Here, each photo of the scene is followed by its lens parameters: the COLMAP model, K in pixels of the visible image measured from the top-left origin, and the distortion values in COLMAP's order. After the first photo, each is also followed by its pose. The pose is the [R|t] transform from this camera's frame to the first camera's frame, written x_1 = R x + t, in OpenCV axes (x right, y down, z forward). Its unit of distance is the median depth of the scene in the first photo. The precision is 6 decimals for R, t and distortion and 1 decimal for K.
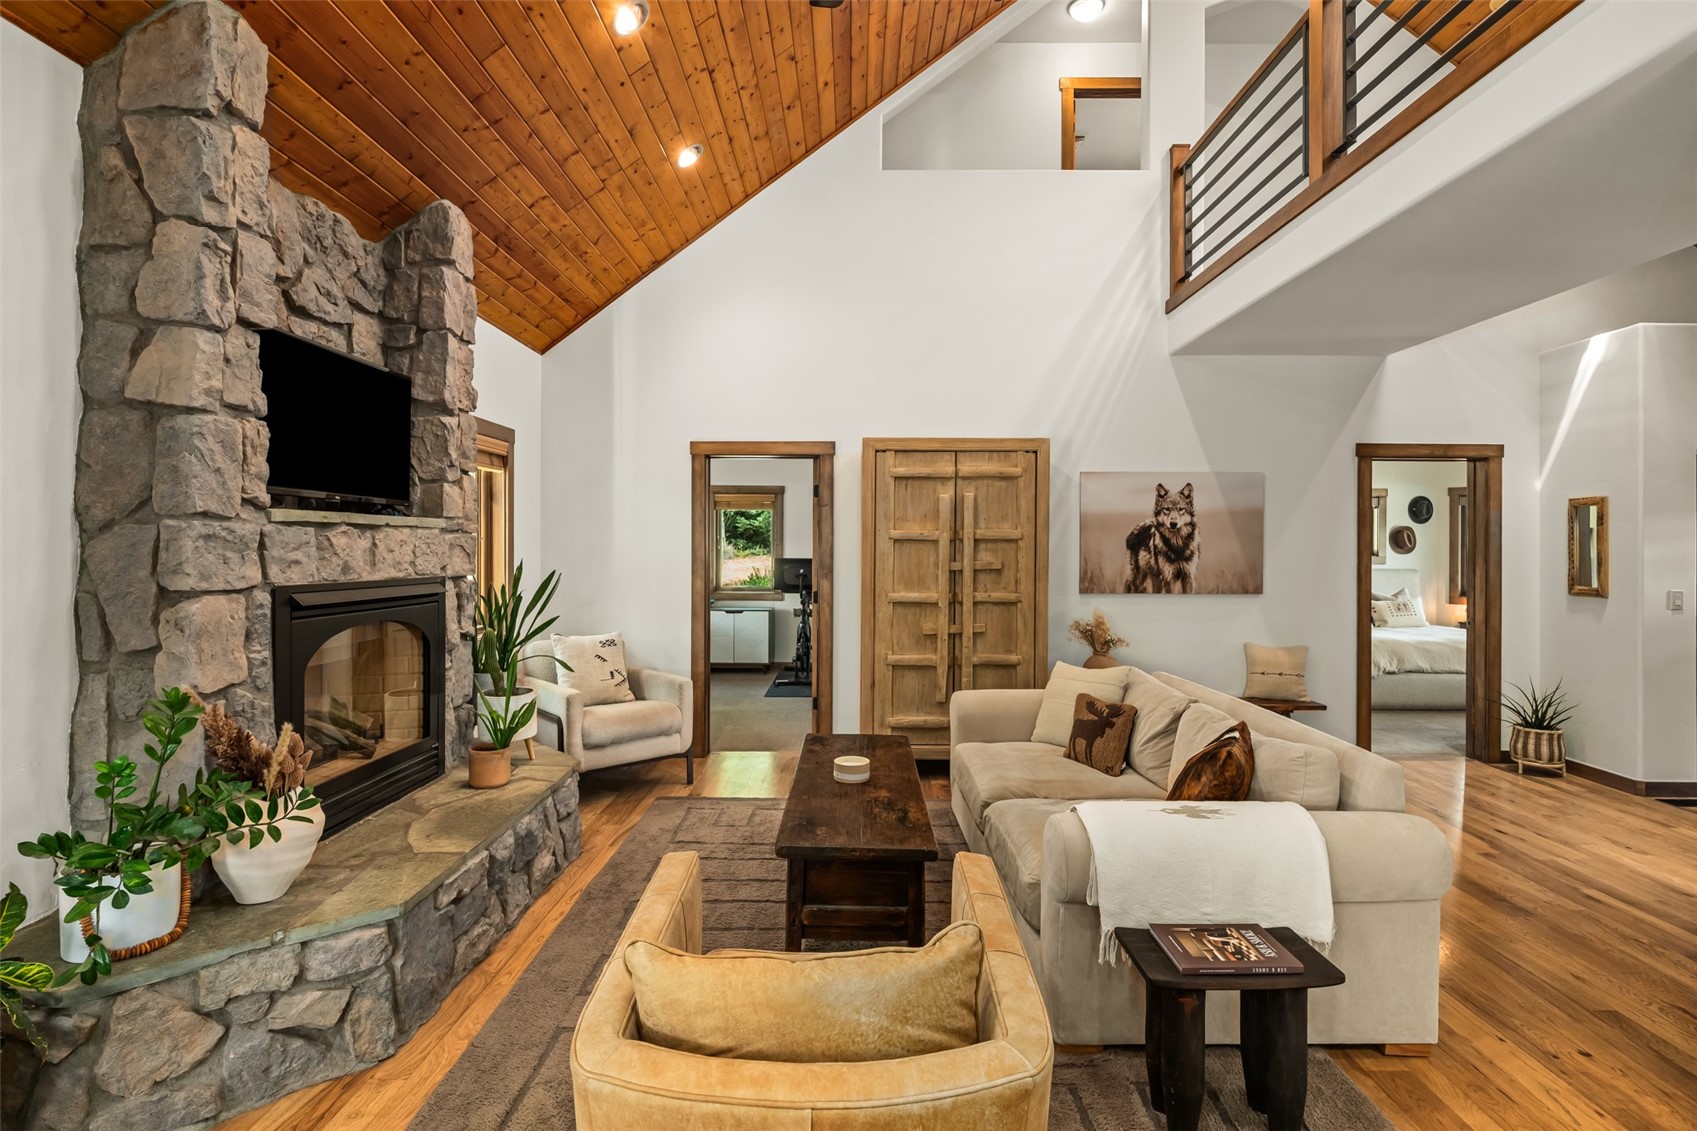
lens RADIAL K [[826.5, 0, 852.7], [0, 826.5, 543.9], [0, 0, 1]] dist [-0.005450, 0.001310]
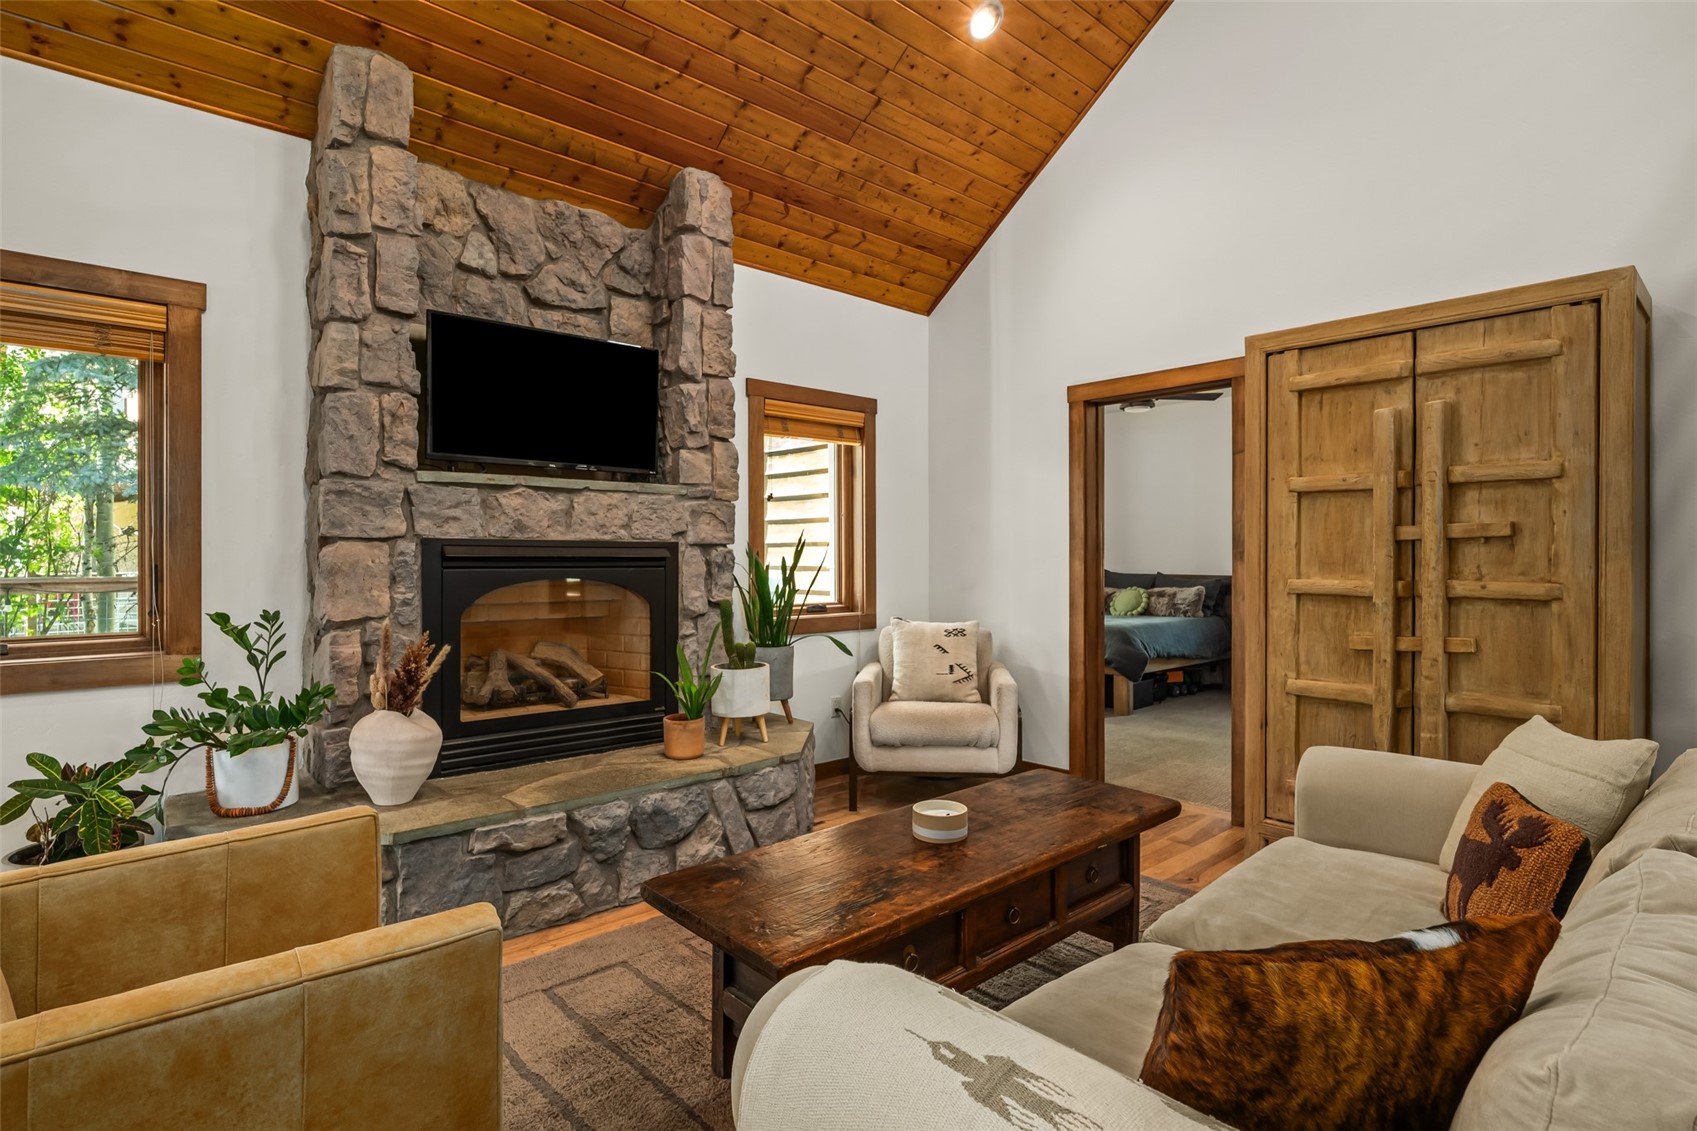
lens RADIAL K [[865.3, 0, 848.8], [0, 865.3, 555.5], [0, 0, 1]] dist [-0.002763, -0.001184]
pose [[0.676202, -0.003479, -0.736708, 0.299261], [0.005313, 0.999986, 0.000155, 0.040130], [0.736697, -0.004019, 0.676211, 0.315700]]
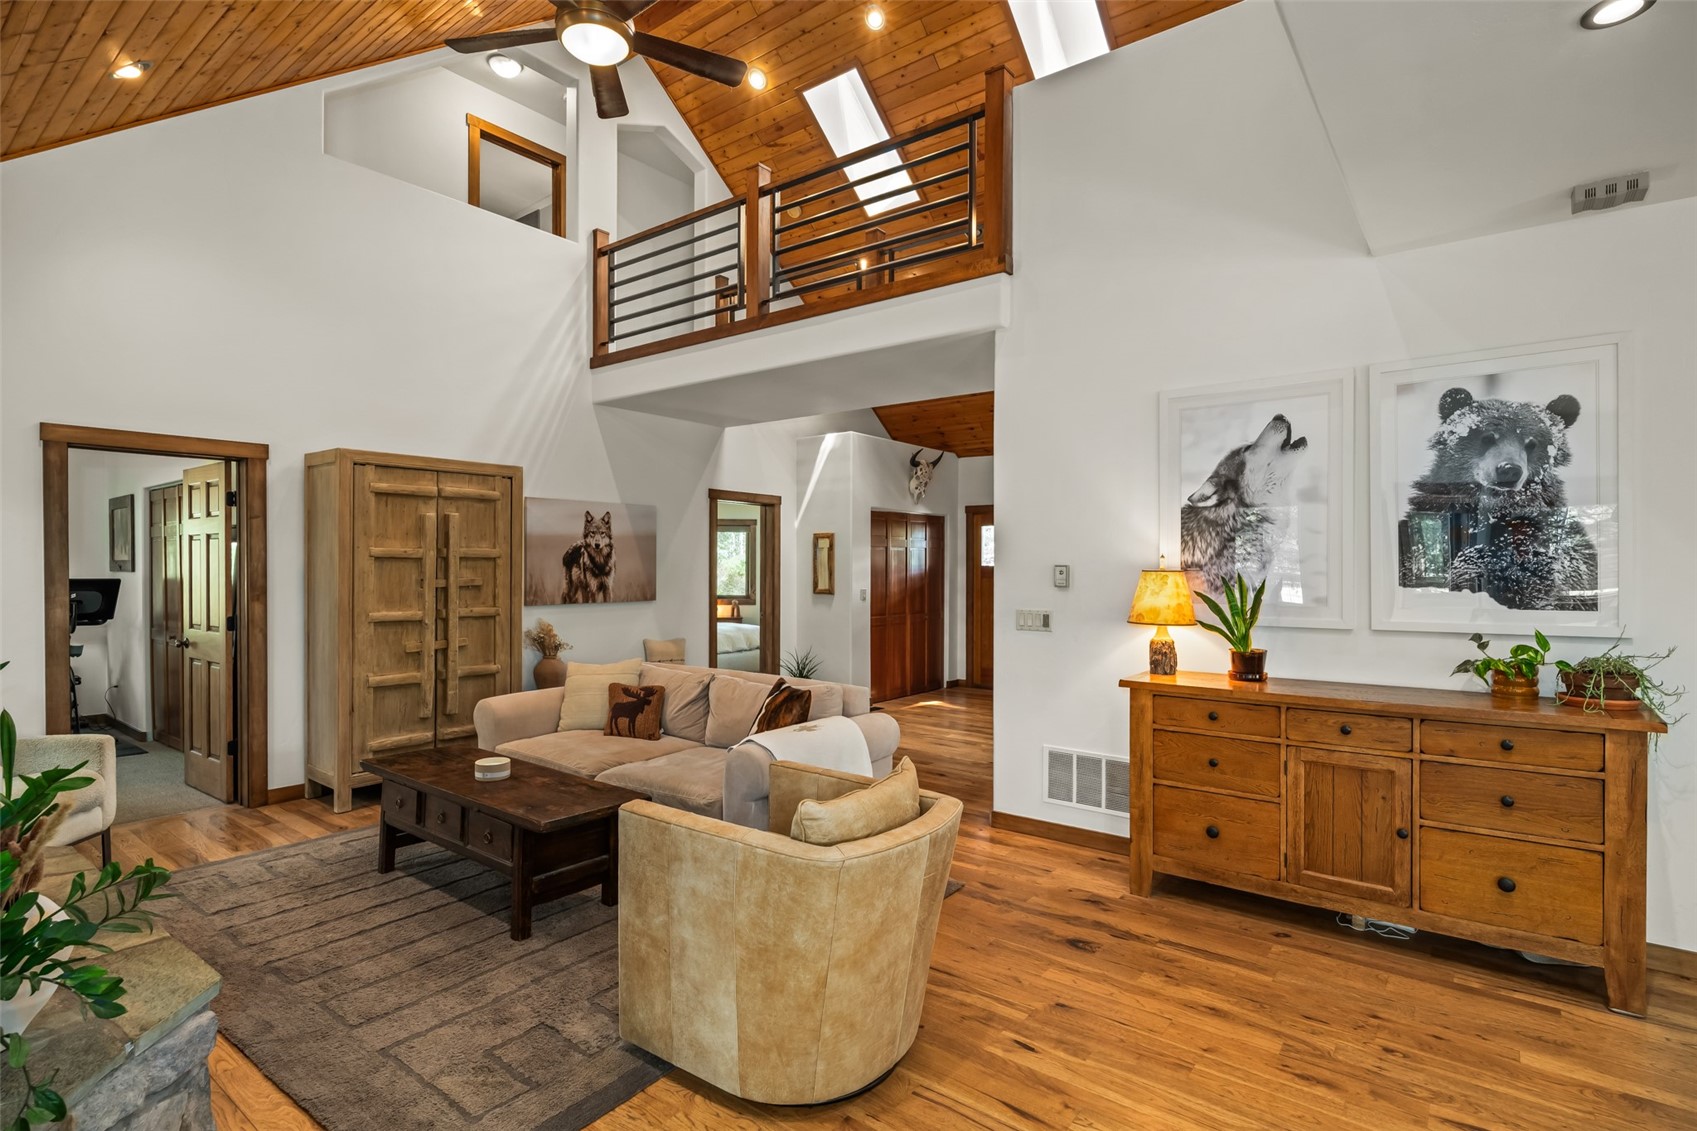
lens RADIAL K [[826.5, 0, 846.5], [0, 826.5, 571.9], [0, 0, 1]] dist [-0.005450, 0.001310]
pose [[0.605104, -0.009304, 0.796092, -0.384386], [-0.002958, 0.999899, 0.013935, -0.003148], [-0.796141, -0.010787, 0.605015, -0.021485]]
